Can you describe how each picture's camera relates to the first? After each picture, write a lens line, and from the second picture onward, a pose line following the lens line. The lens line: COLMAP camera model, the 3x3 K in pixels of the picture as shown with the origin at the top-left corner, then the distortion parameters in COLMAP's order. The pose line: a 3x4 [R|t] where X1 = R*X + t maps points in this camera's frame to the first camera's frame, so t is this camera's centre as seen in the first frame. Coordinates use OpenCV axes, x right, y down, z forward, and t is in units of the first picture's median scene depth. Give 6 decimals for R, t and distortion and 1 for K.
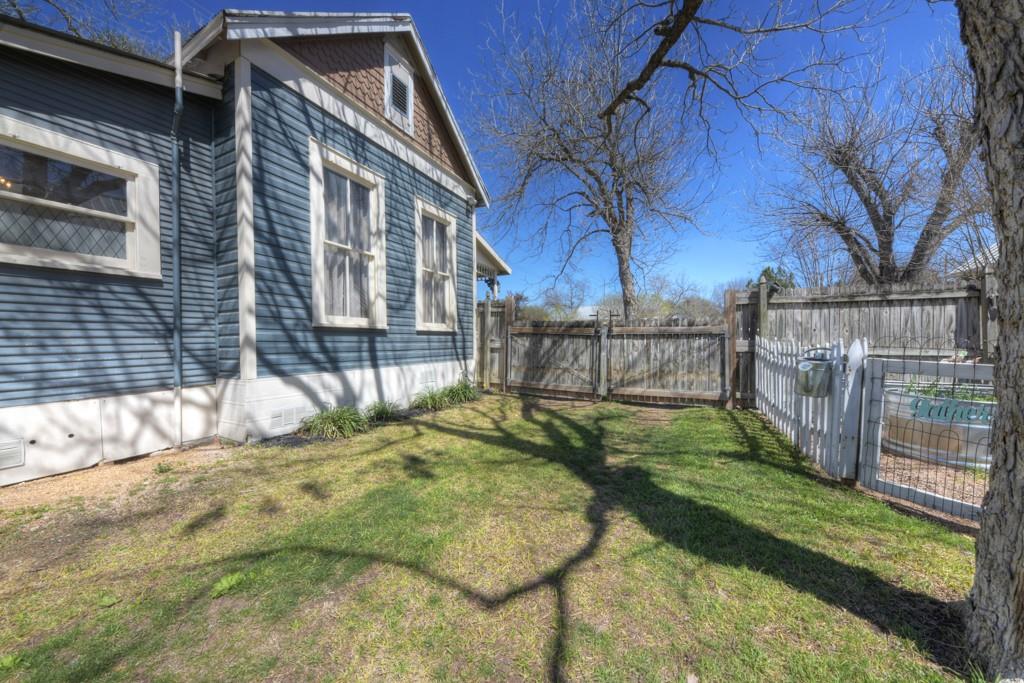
lens RADIAL K [[355.3, 0, 506.6], [0, 355.3, 351.0], [0, 0, 1]] dist [0.002485, -0.002085]
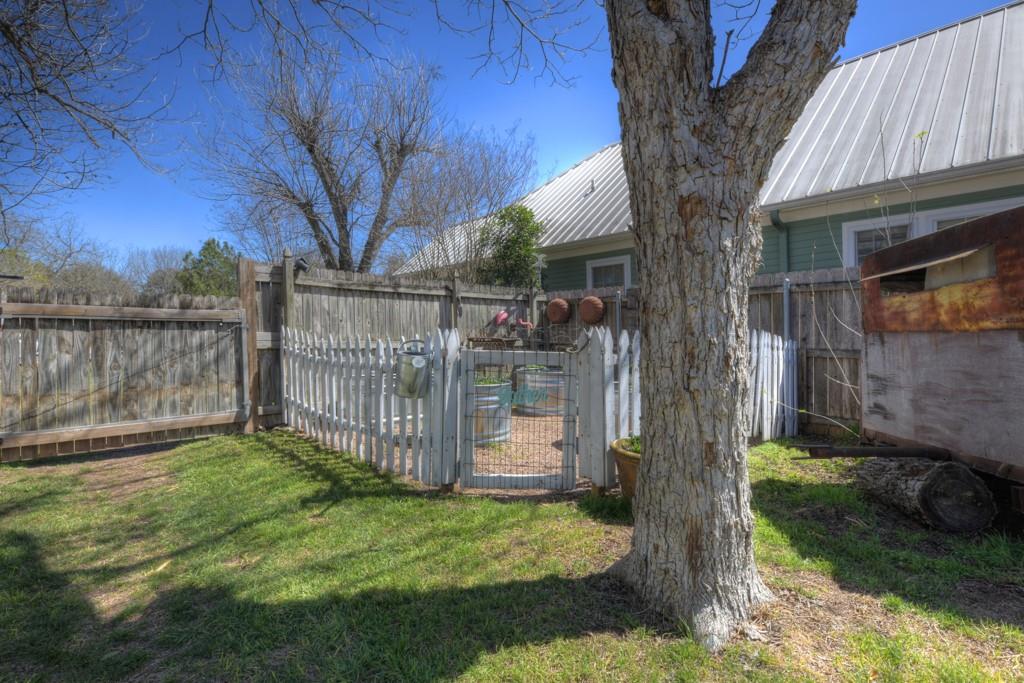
lens RADIAL K [[476.0, 0, 520.6], [0, 476.0, 334.4], [0, 0, 1]] dist [0.006002, -0.000917]
pose [[0.339729, 0.002242, 0.940521, -0.063504], [0.027053, 0.999560, -0.012155, -0.000910], [-0.940134, 0.029573, 0.339519, 0.214247]]
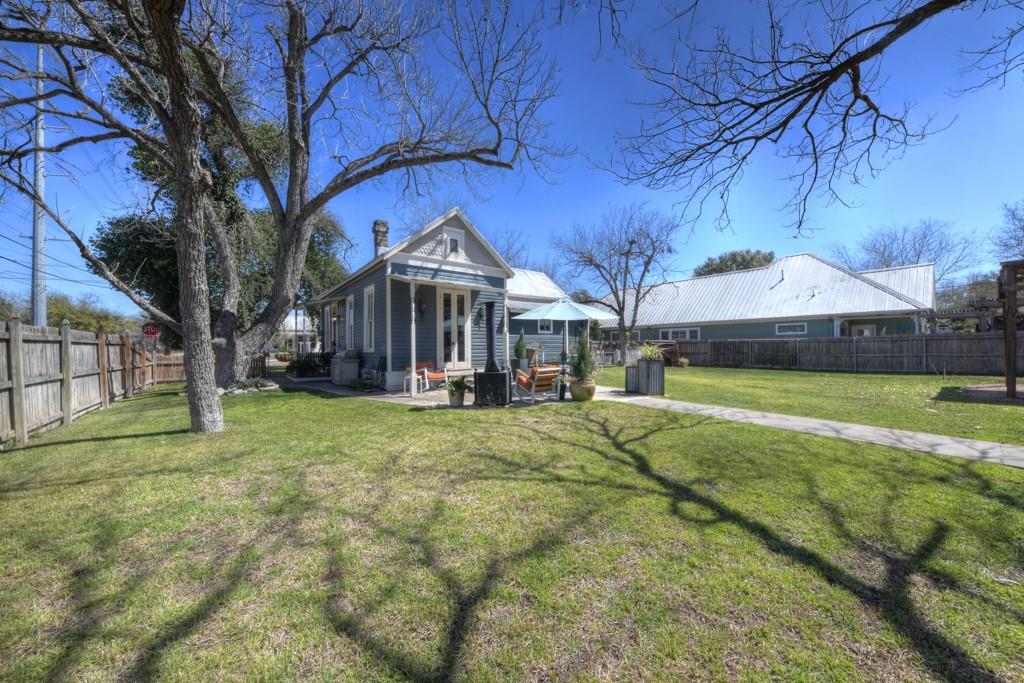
lens RADIAL K [[355.3, 0, 512.1], [0, 355.3, 340.4], [0, 0, 1]] dist [0.002485, -0.002085]
pose [[0.433203, 0.012837, 0.901205, -4.586263], [0.031938, 0.999052, -0.029583, -0.047530], [-0.900730, 0.041599, 0.432383, -0.529875]]
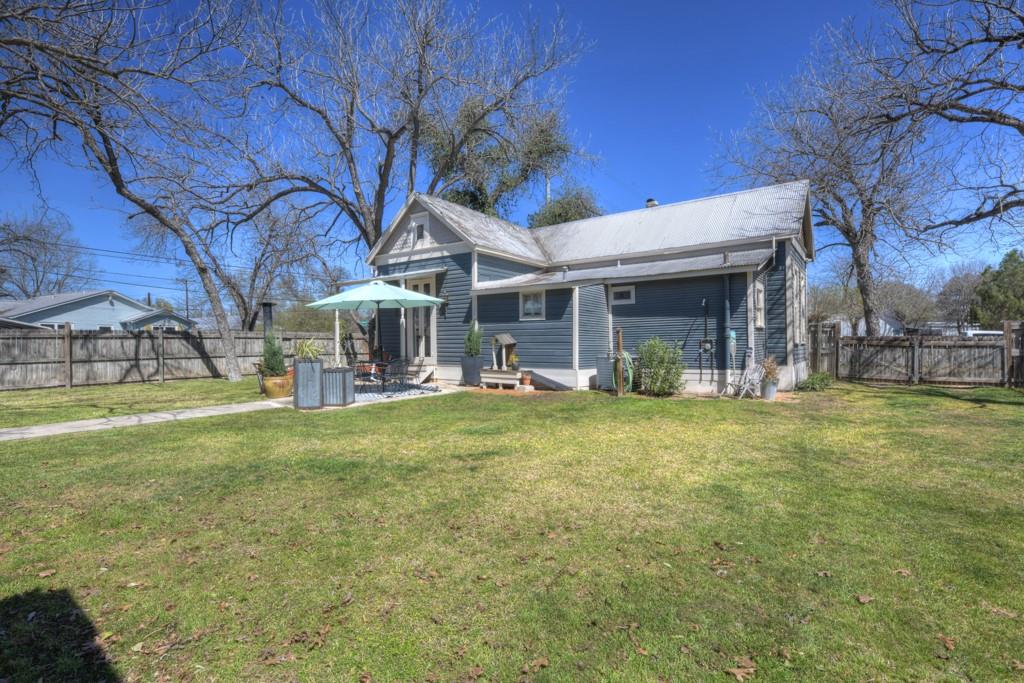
lens RADIAL K [[476.0, 0, 512.2], [0, 476.0, 349.2], [0, 0, 1]] dist [0.006002, -0.000917]
pose [[0.986011, -0.001070, -0.166676, -1.577591], [-0.000786, 0.999938, -0.011066, -0.003483], [0.166678, 0.011042, 0.985950, -1.979228]]
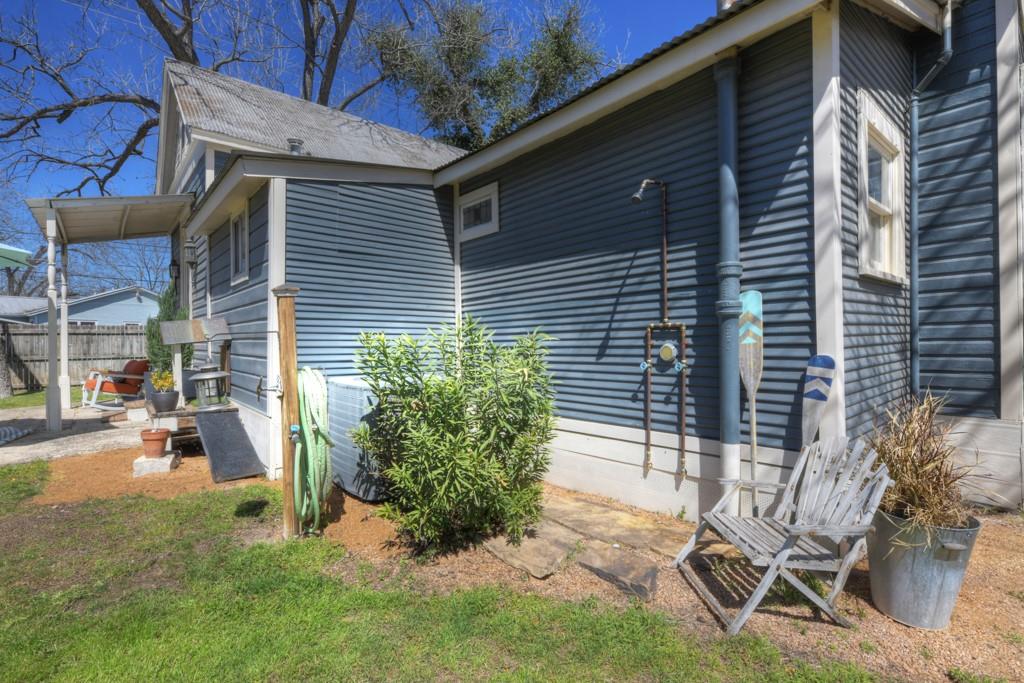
lens RADIAL K [[476.0, 0, 517.6], [0, 476.0, 349.0], [0, 0, 1]] dist [0.006002, -0.000917]
pose [[0.923701, 0.000718, -0.383114, -0.967145], [-0.001920, 0.999994, -0.002755, -0.042990], [0.383110, 0.003280, 0.923697, -0.219660]]
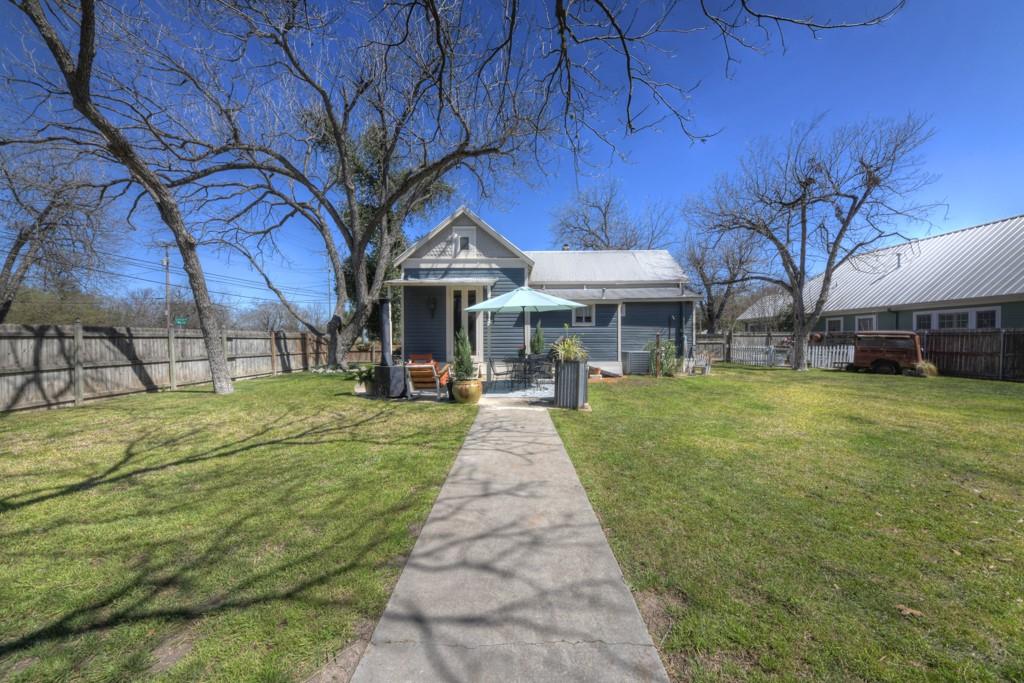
lens RADIAL K [[355.3, 0, 511.0], [0, 355.3, 342.6], [0, 0, 1]] dist [0.002485, -0.002085]
pose [[0.891734, -0.006670, 0.452510, -3.454743], [0.016234, 0.999719, -0.017255, -0.029310], [-0.452268, 0.022733, 0.891592, -1.497354]]
